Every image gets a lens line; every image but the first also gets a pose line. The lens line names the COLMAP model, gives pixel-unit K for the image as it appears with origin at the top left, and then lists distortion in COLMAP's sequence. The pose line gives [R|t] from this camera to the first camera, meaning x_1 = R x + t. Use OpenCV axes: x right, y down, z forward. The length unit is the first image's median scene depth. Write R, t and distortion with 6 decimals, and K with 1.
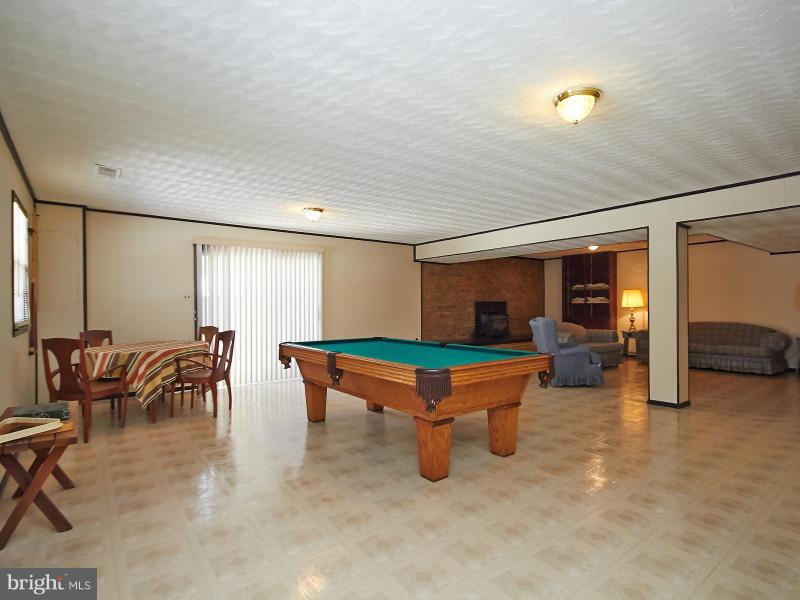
lens RADIAL K [[429.1, 0, 402.9], [0, 429.1, 305.1], [0, 0, 1]] dist [0.002122, 0.001355]
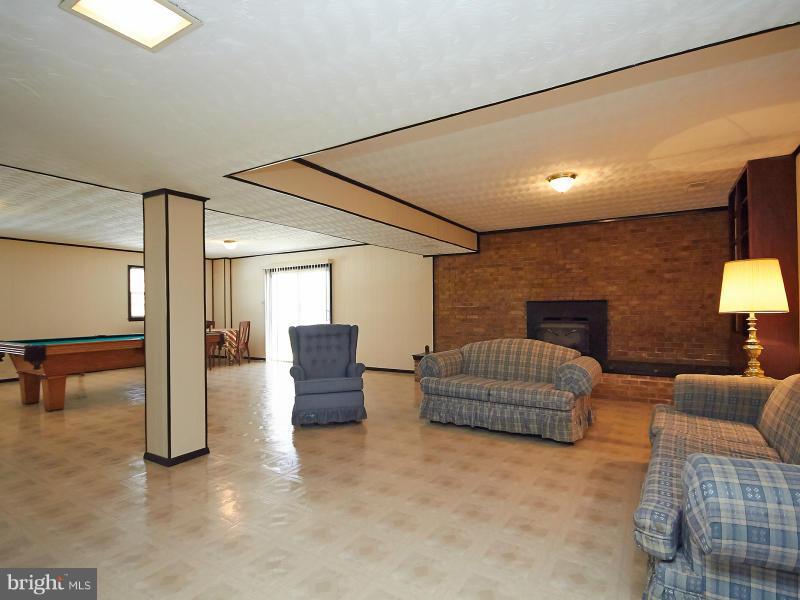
lens RADIAL K [[429.1, 0, 402.9], [0, 429.1, 305.1], [0, 0, 1]] dist [0.002122, 0.001355]
pose [[0.352917, -0.013700, -0.935554, 0.749889], [0.005642, 0.999906, -0.012514, 0.005734], [0.935638, -0.000862, 0.352961, 0.597248]]
